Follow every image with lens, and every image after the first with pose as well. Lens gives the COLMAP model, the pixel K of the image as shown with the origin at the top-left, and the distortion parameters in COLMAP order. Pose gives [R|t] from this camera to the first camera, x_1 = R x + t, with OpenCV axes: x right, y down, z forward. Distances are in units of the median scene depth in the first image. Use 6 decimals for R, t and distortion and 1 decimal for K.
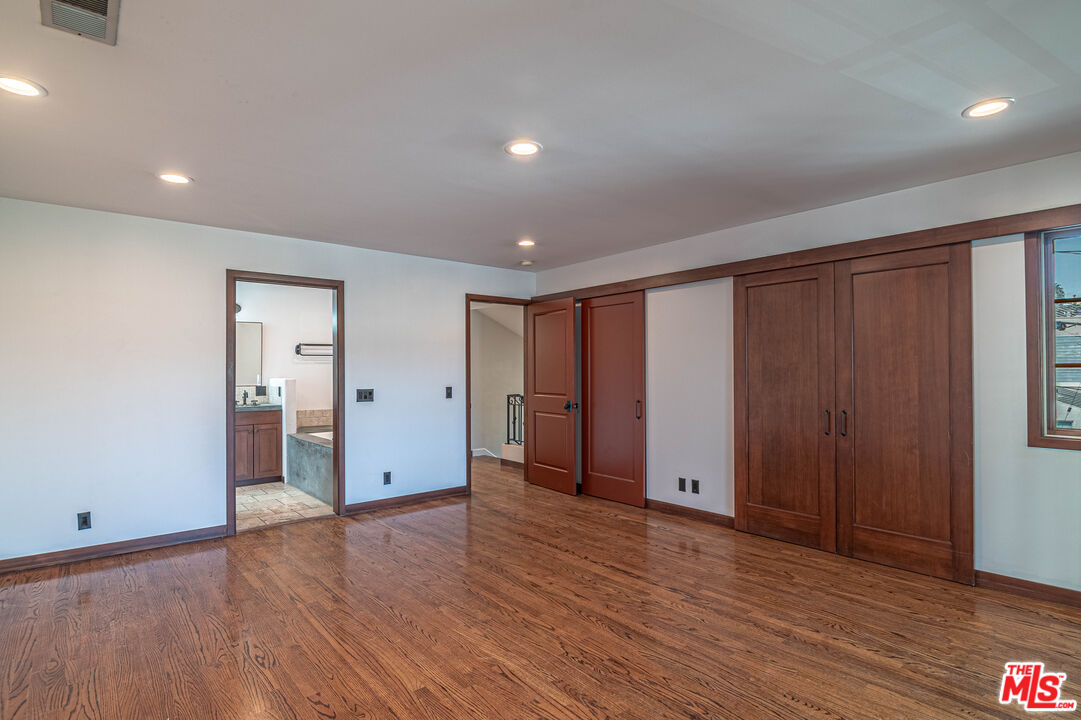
lens RADIAL K [[554.5, 0, 533.6], [0, 554.5, 370.4], [0, 0, 1]] dist [-0.000472, -0.010506]
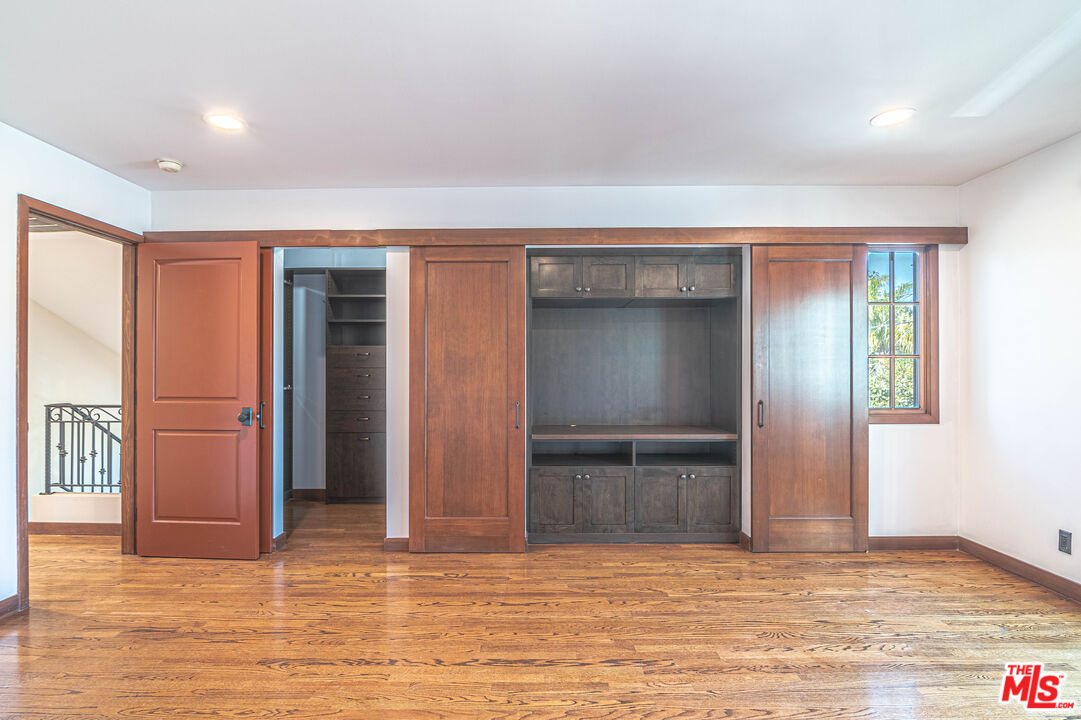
lens RADIAL K [[553.1, 0, 537.7], [0, 553.1, 369.0], [0, 0, 1]] dist [-0.001248, -0.009902]
pose [[0.638339, 0.008869, 0.769704, -0.278302], [-0.001719, 0.999948, -0.010096, 0.024465], [-0.769753, 0.005121, 0.638321, 0.493701]]
